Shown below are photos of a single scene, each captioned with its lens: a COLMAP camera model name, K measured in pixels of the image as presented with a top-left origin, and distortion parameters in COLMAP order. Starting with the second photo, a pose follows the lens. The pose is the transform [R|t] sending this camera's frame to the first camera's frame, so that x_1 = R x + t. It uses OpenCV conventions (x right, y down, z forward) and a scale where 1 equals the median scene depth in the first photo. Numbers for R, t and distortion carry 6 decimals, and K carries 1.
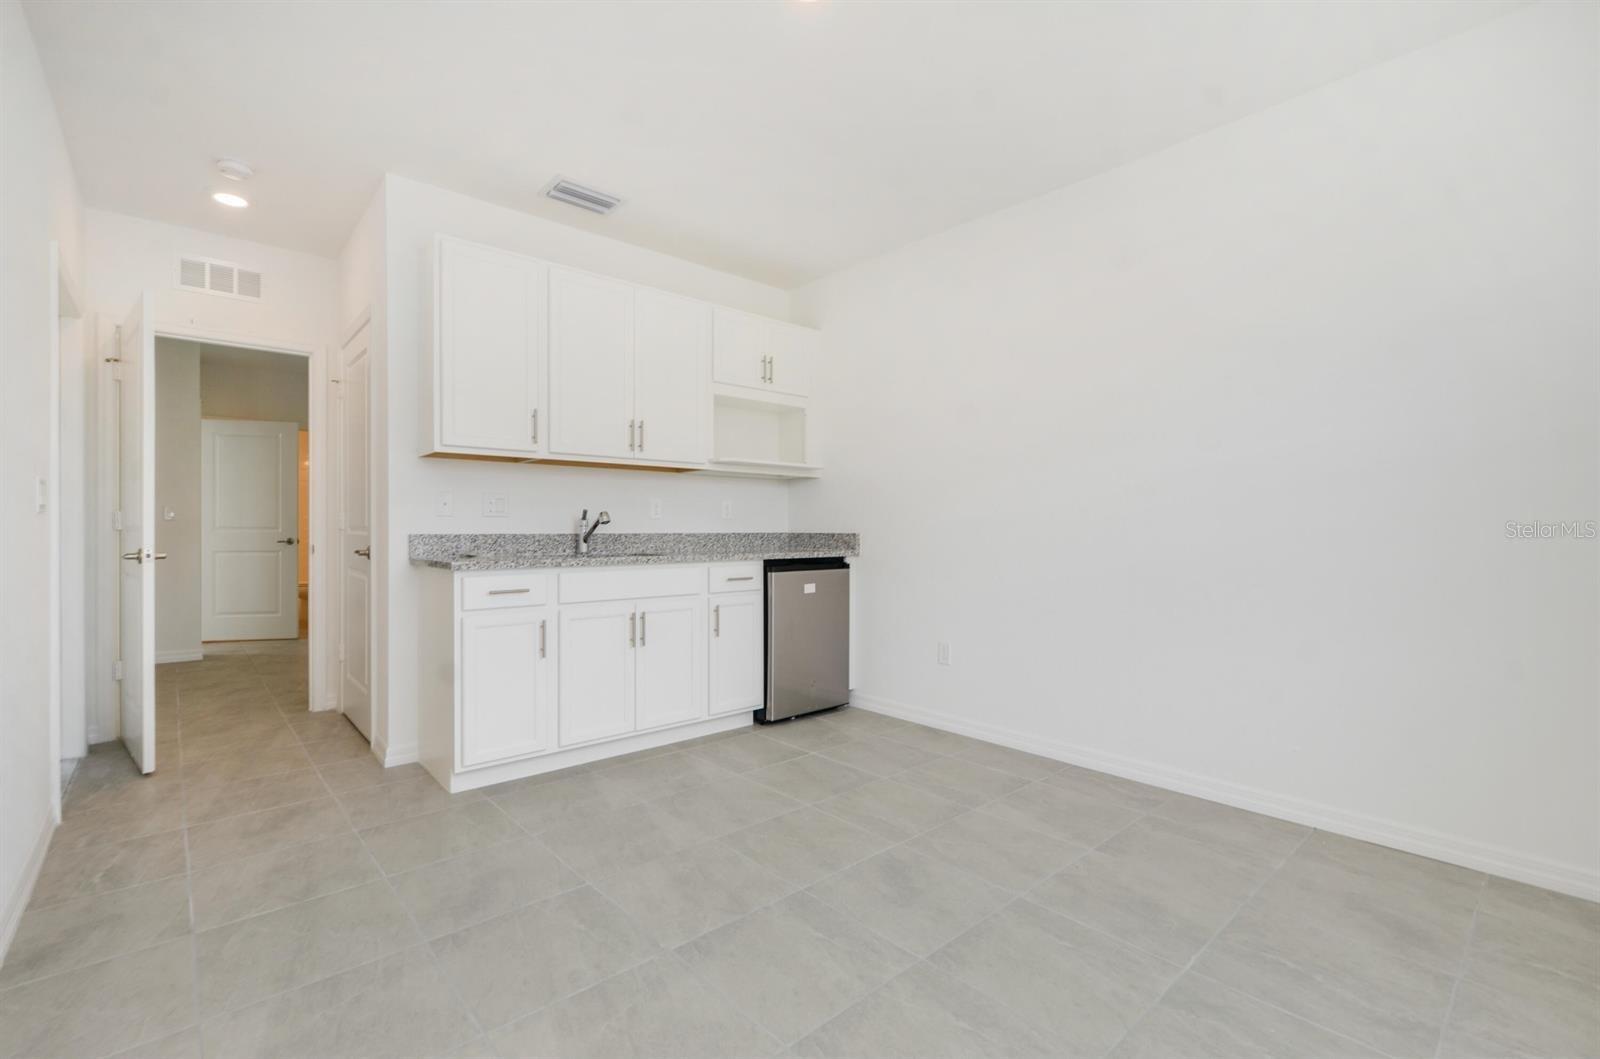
lens RADIAL K [[700.5, 0, 800.0], [0, 700.5, 529.5], [0, 0, 1]] dist [0.000561, 0.000090]
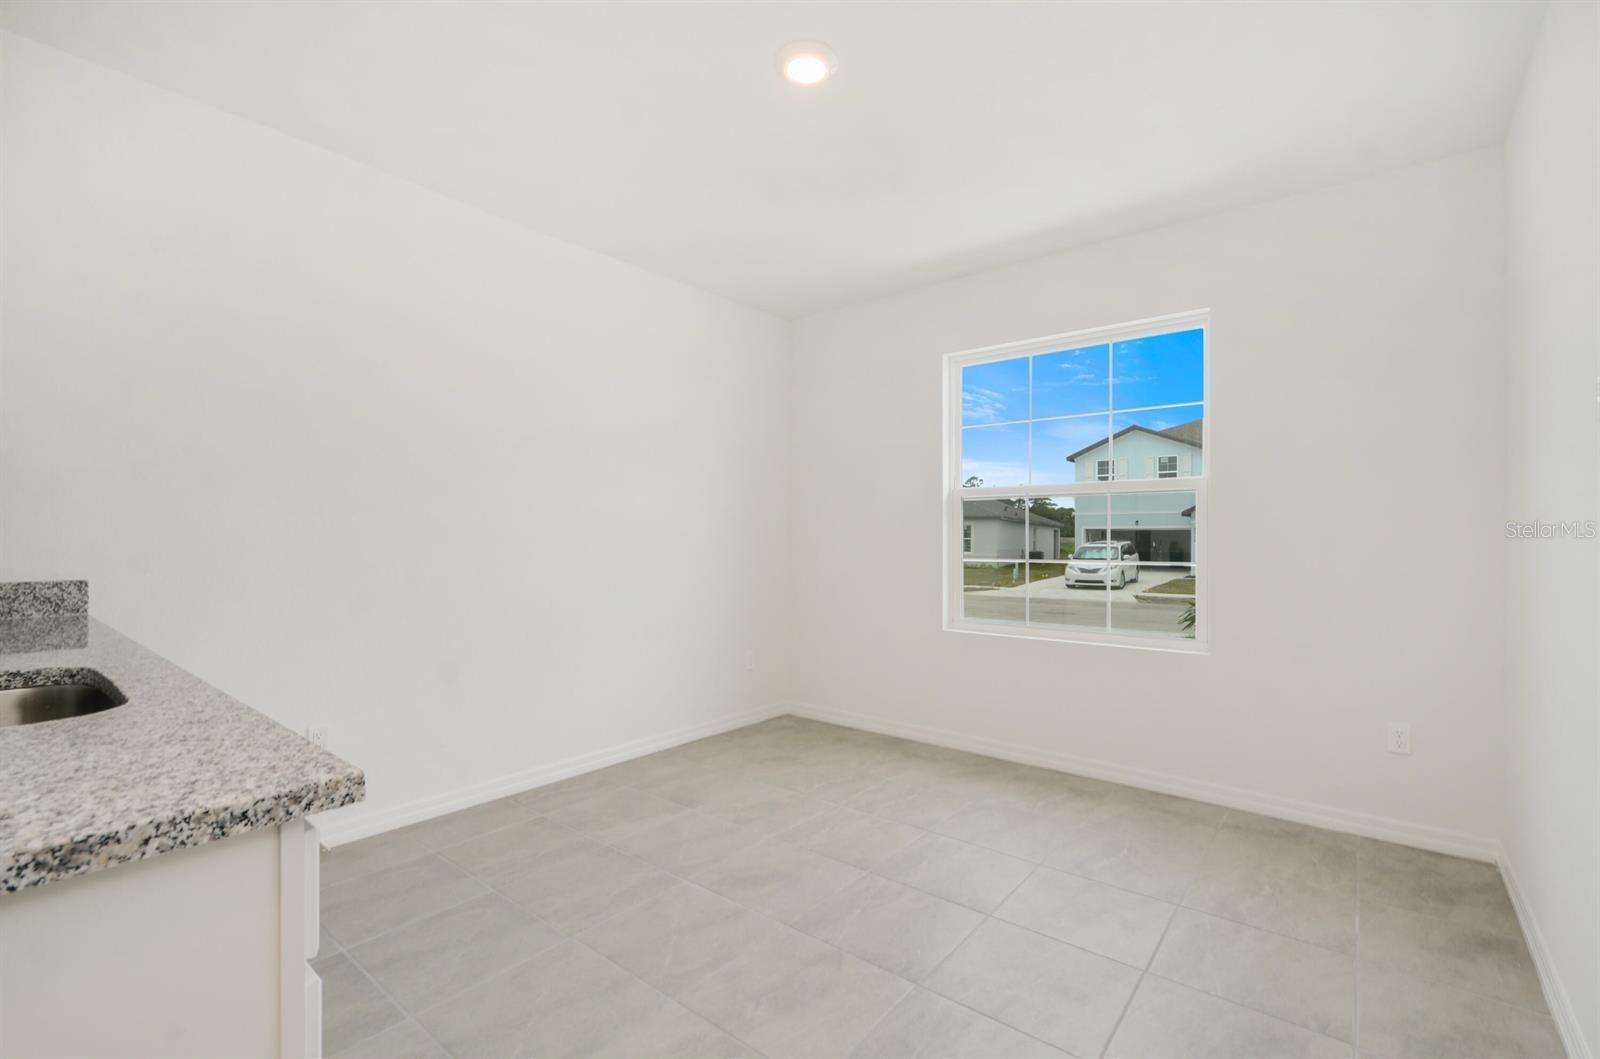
lens RADIAL K [[700.5, 0, 800.0], [0, 700.5, 529.5], [0, 0, 1]] dist [0.000561, 0.000090]
pose [[-0.150428, 0.004832, 0.988609, -0.830764], [-0.005826, 0.999966, -0.005774, -0.052421], [-0.988604, -0.006628, -0.150395, 0.923829]]
